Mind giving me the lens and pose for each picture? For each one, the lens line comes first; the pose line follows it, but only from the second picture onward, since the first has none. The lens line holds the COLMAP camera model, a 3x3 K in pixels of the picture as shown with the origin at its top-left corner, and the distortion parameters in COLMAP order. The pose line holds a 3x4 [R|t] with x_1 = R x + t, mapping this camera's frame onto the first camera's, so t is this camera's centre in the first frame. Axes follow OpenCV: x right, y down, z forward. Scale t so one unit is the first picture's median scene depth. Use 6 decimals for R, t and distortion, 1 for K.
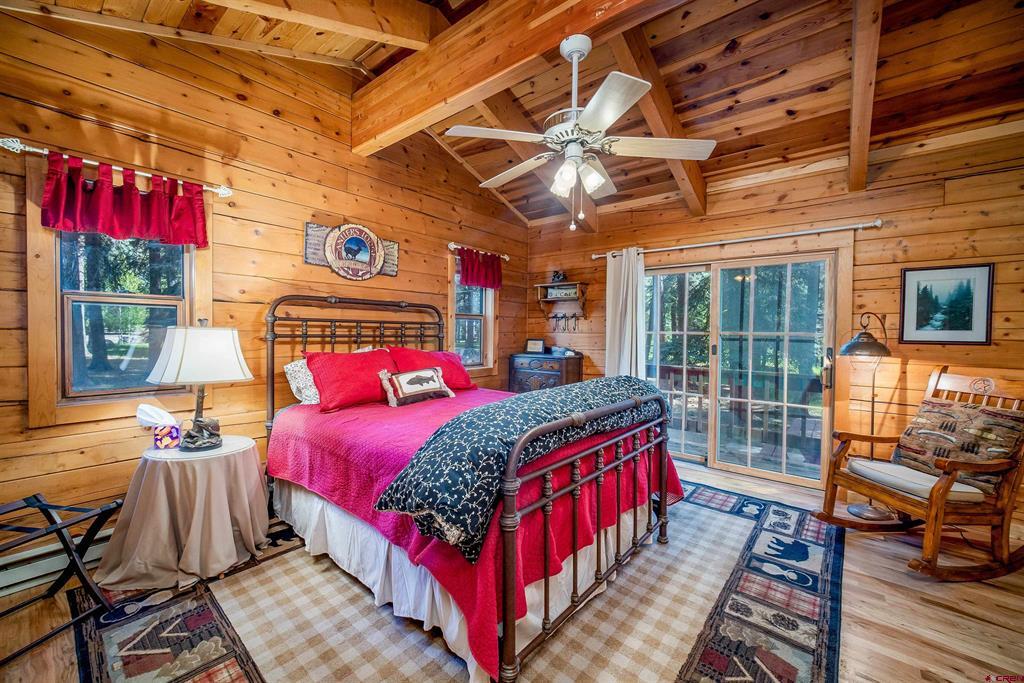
lens RADIAL K [[398.0, 0, 503.8], [0, 398.0, 337.0], [0, 0, 1]] dist [-0.002501, -0.000196]
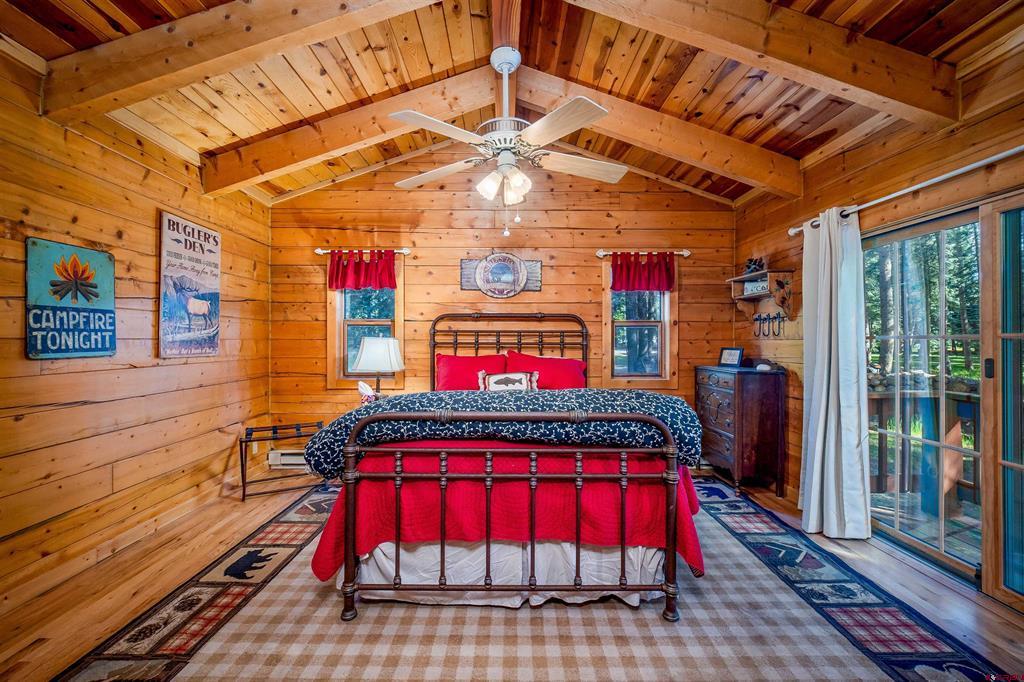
lens RADIAL K [[398.0, 0, 503.8], [0, 398.0, 336.5], [0, 0, 1]] dist [-0.002501, -0.000196]
pose [[0.661791, -0.017202, -0.749491, 0.583135], [-0.004785, 0.999619, -0.027168, 0.009849], [0.749673, 0.021565, 0.661456, 0.207091]]
